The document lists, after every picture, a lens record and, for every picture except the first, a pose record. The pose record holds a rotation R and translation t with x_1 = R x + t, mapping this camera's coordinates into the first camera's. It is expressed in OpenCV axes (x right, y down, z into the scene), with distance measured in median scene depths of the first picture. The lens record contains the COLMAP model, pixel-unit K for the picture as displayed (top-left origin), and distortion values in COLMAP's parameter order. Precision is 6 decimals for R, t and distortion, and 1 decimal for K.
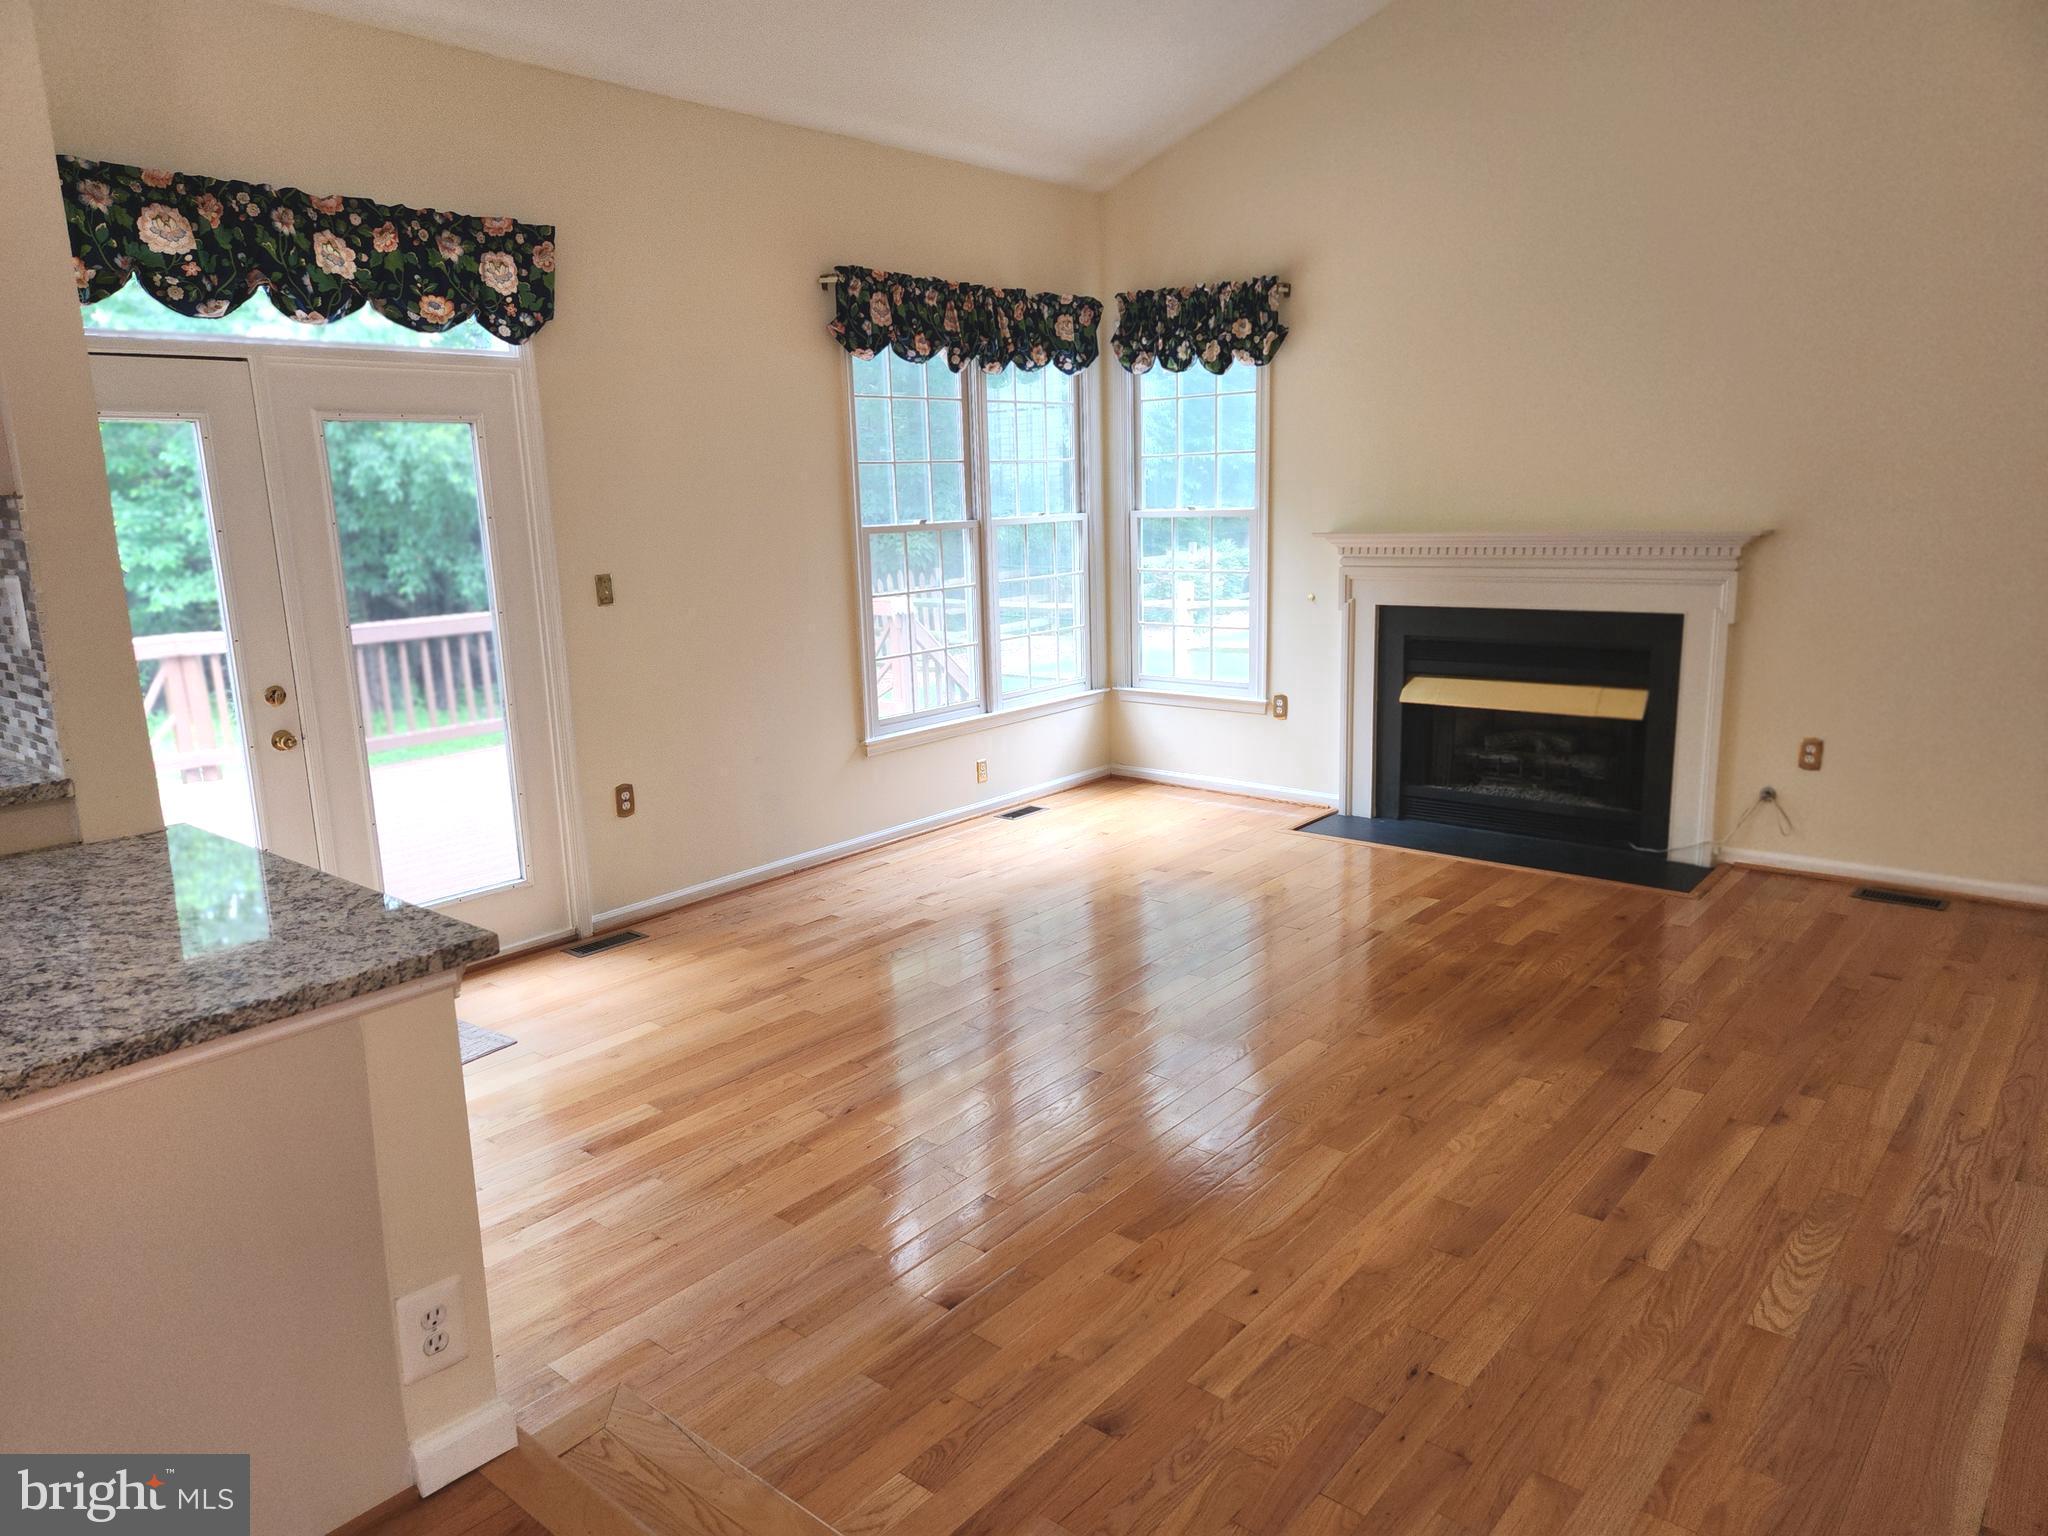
lens RADIAL K [[1358.8, 0, 1024.8], [0, 1358.8, 766.1], [0, 0, 1]] dist [0.090514, -0.082982]
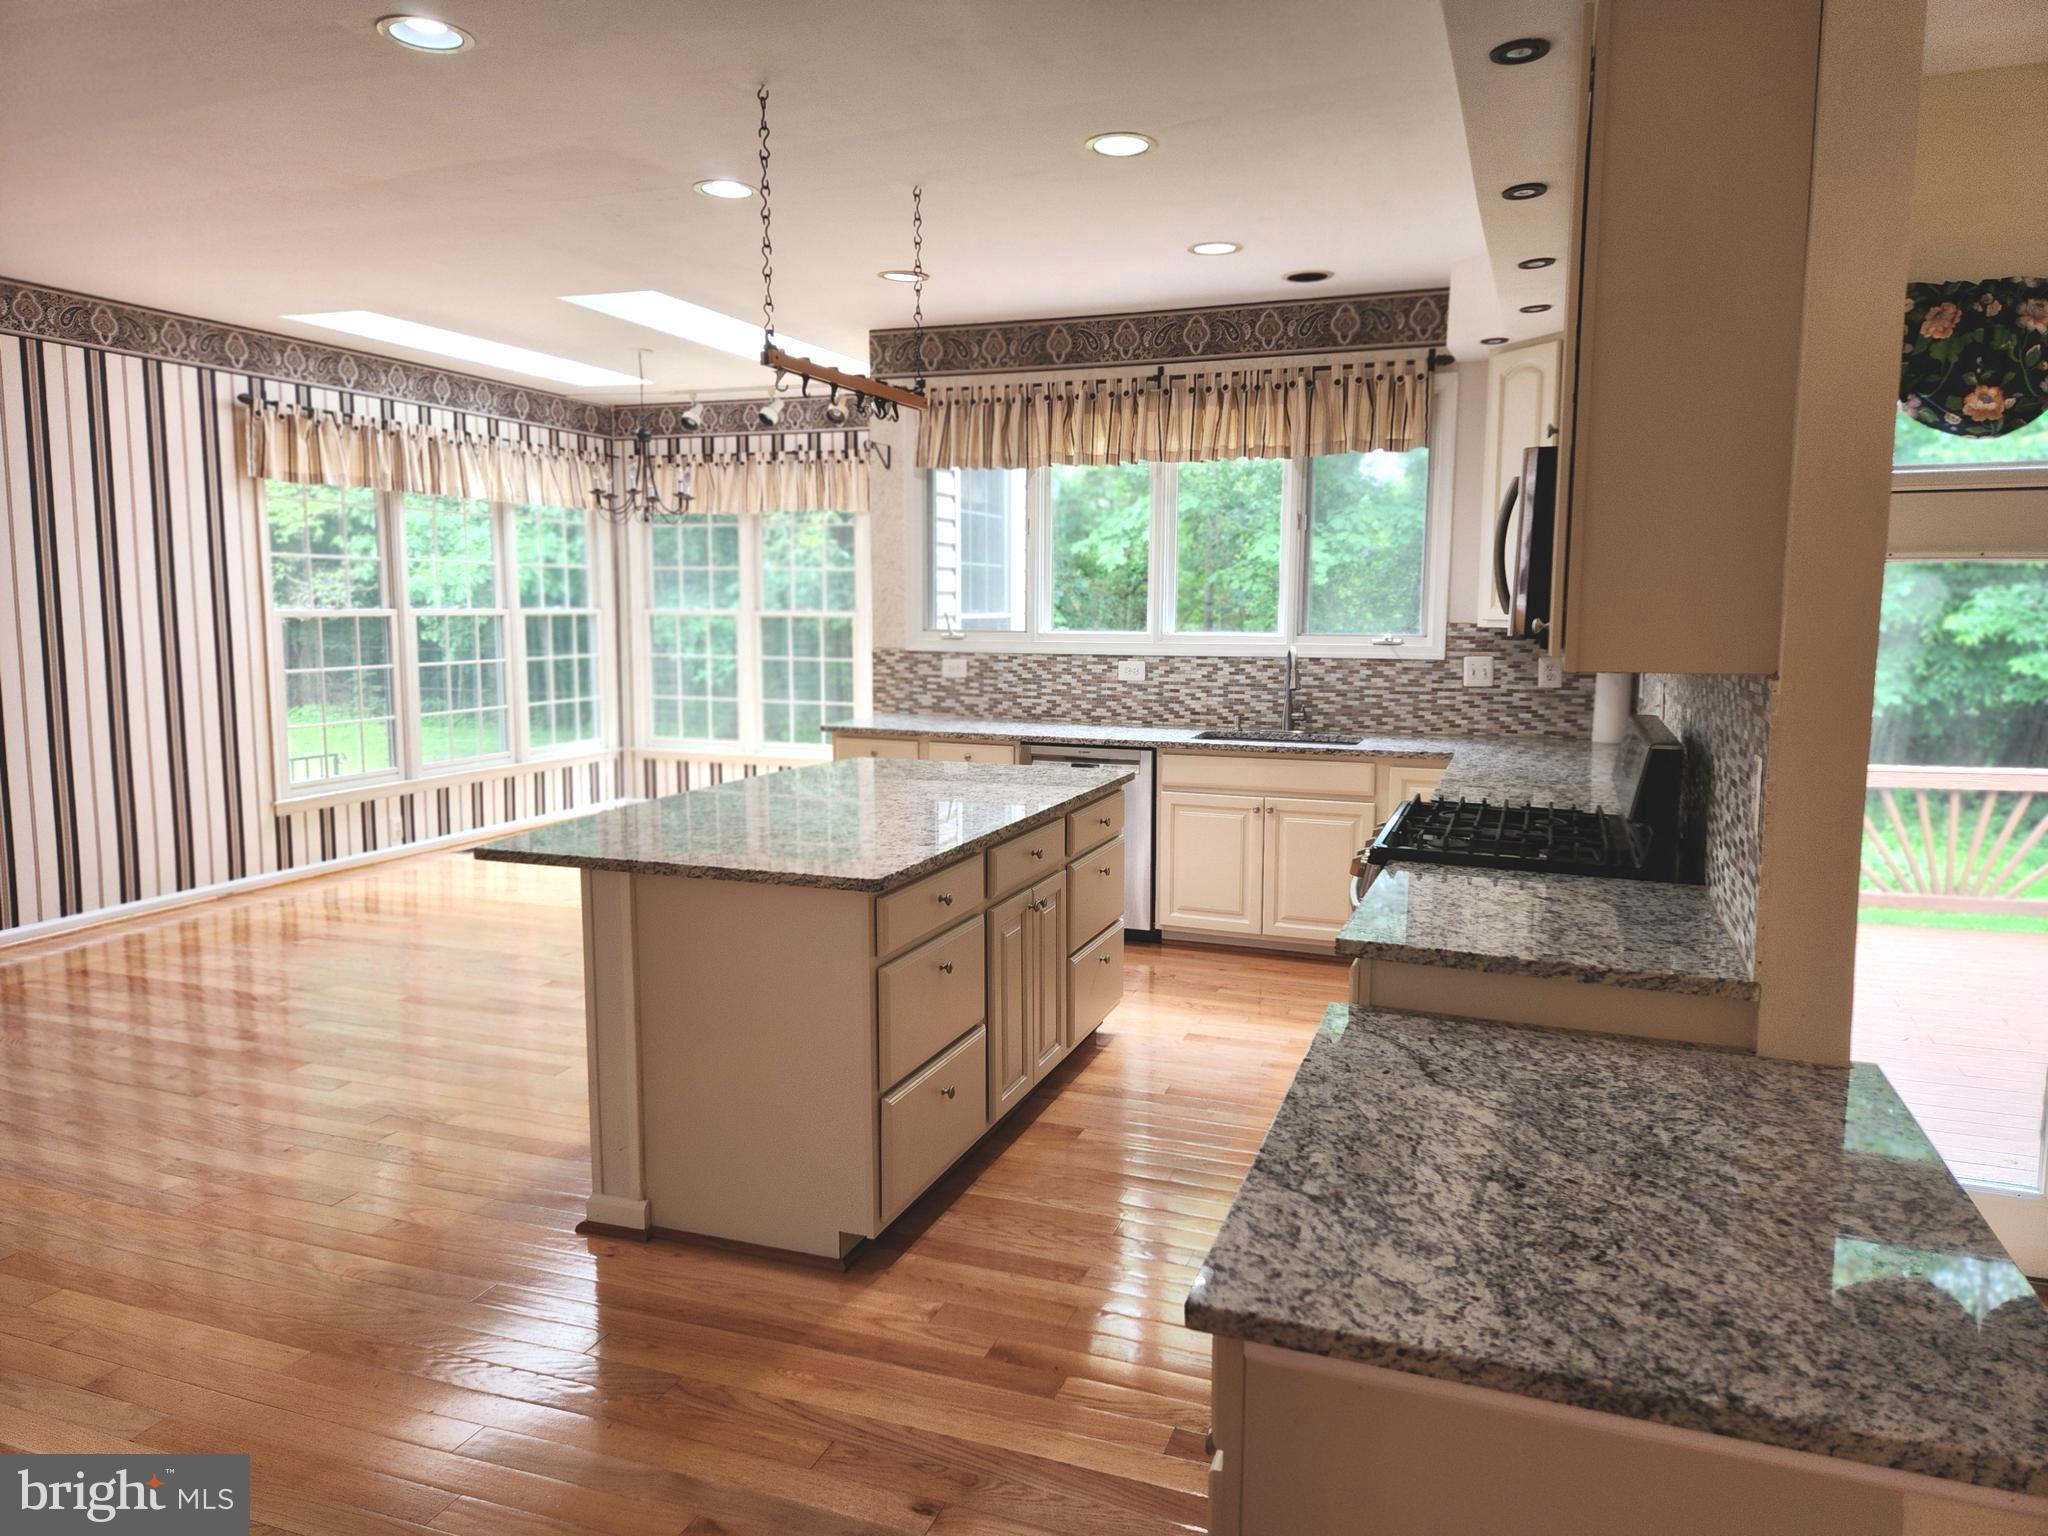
lens RADIAL K [[1358.8, 0, 1037.9], [0, 1358.8, 750.3], [0, 0, 1]] dist [0.090514, -0.082982]
pose [[0.337764, 0.135334, -0.931450, -0.009113], [-0.205433, 0.976350, 0.067363, -0.042070], [0.918538, 0.168598, 0.357578, 0.088802]]
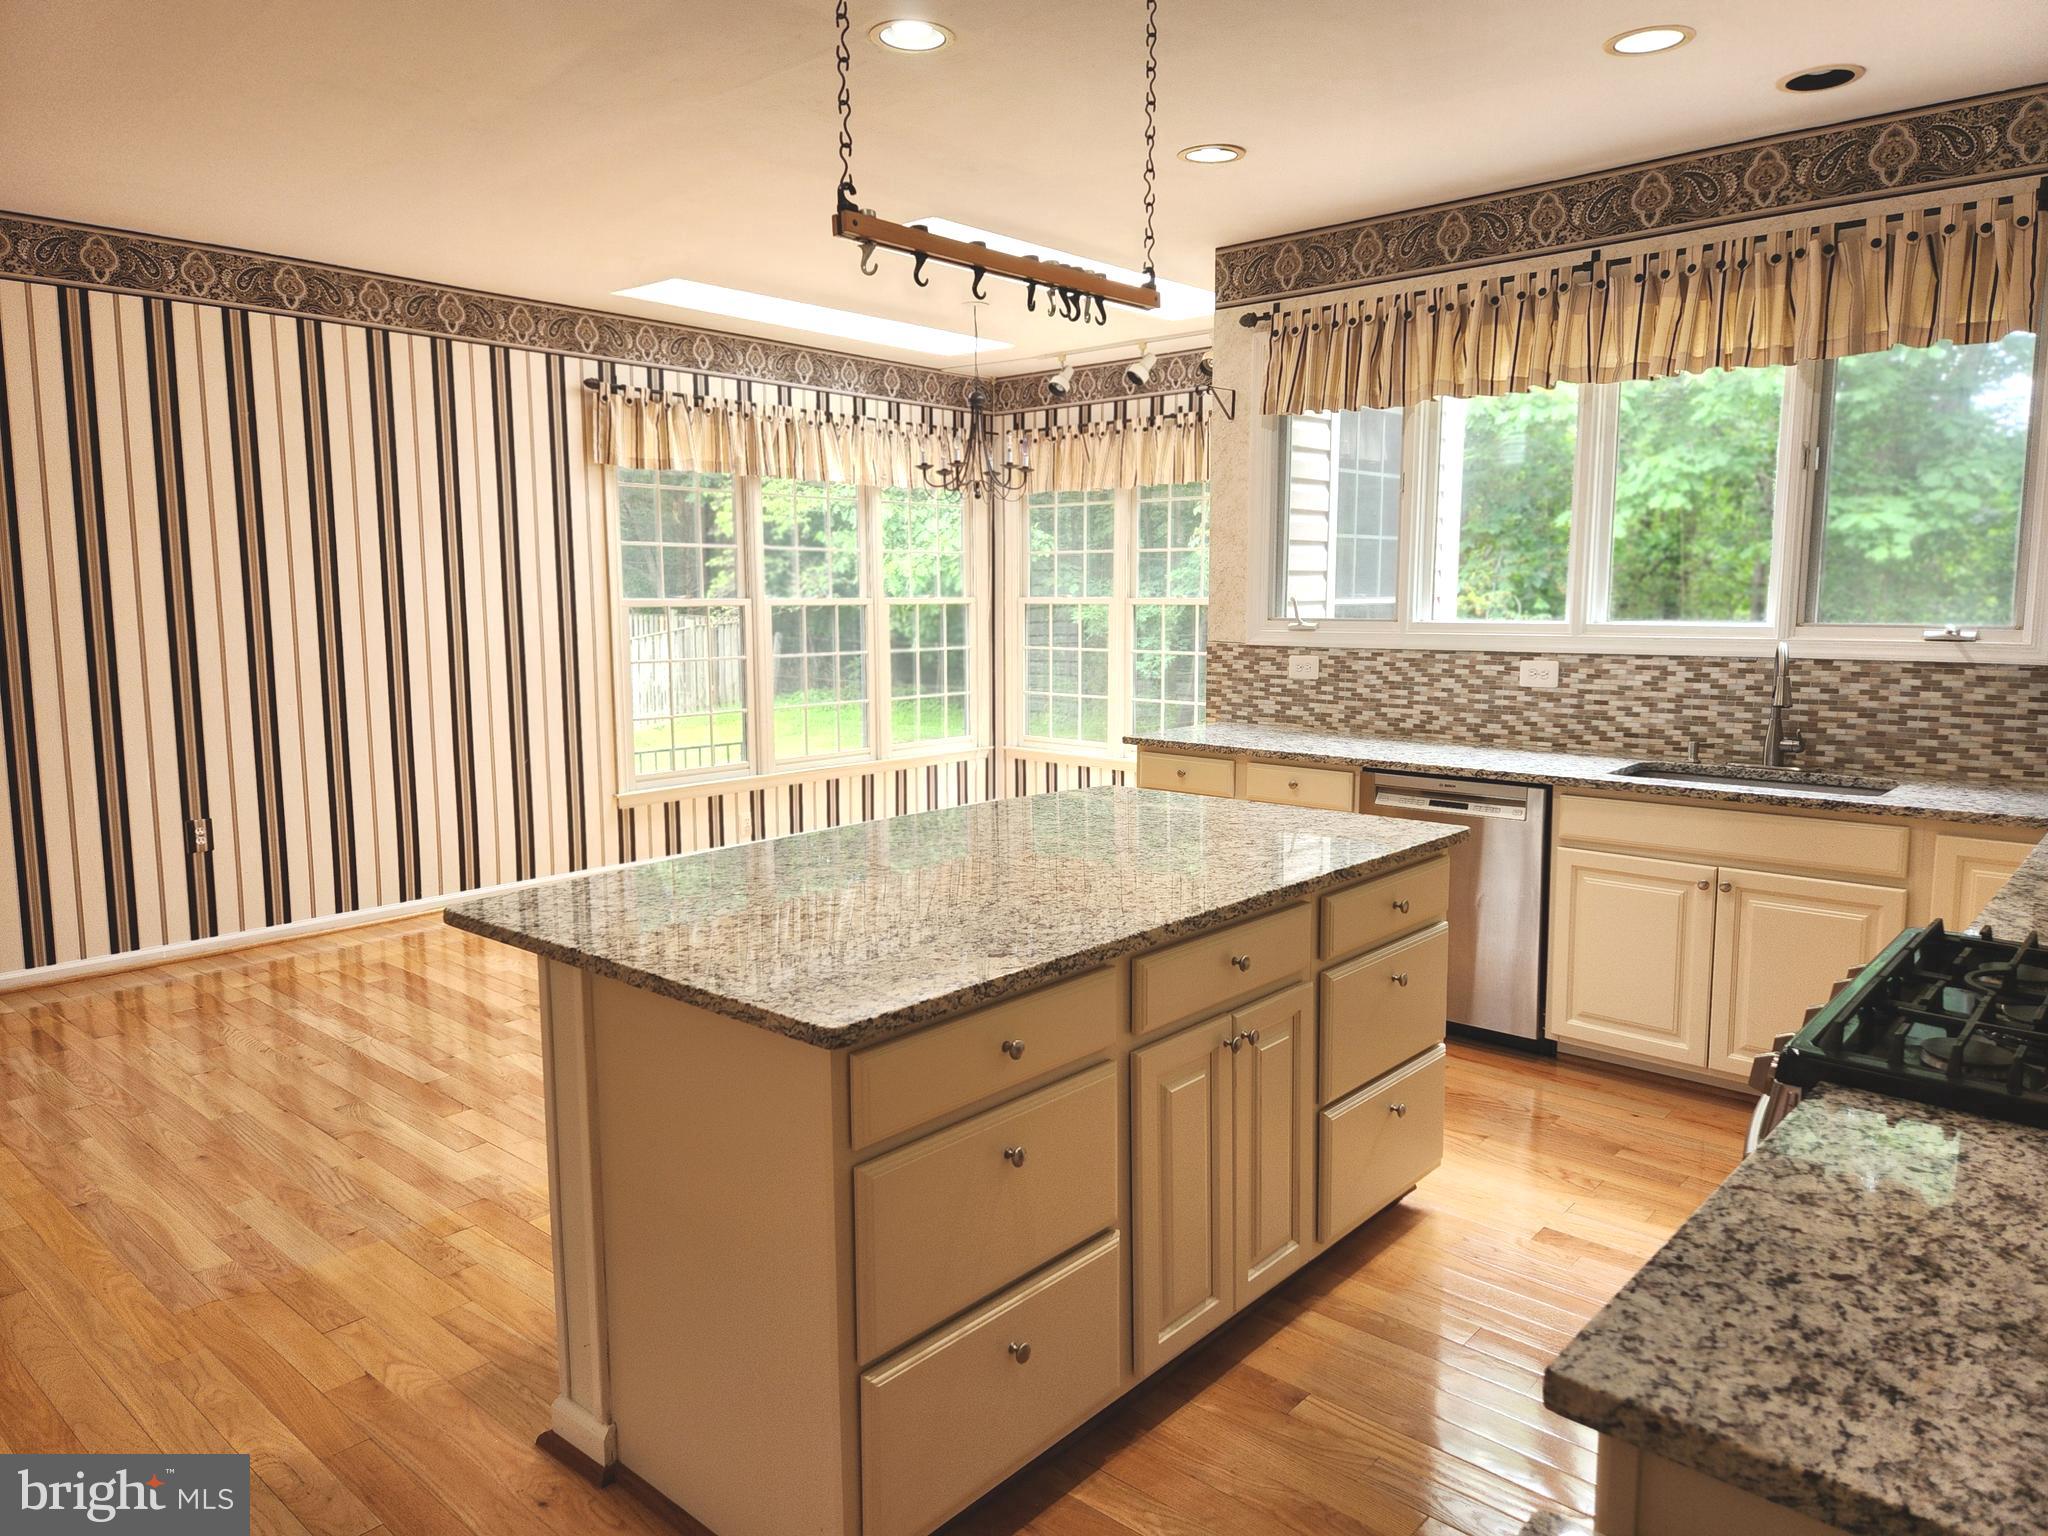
lens RADIAL K [[1358.8, 0, 1034.4], [0, 1358.8, 752.7], [0, 0, 1]] dist [0.090514, -0.082982]
pose [[-0.023387, 0.150187, -0.988381, -0.190612], [-0.199645, 0.968036, 0.151820, -0.064333], [0.979589, 0.200875, 0.007345, 0.245408]]
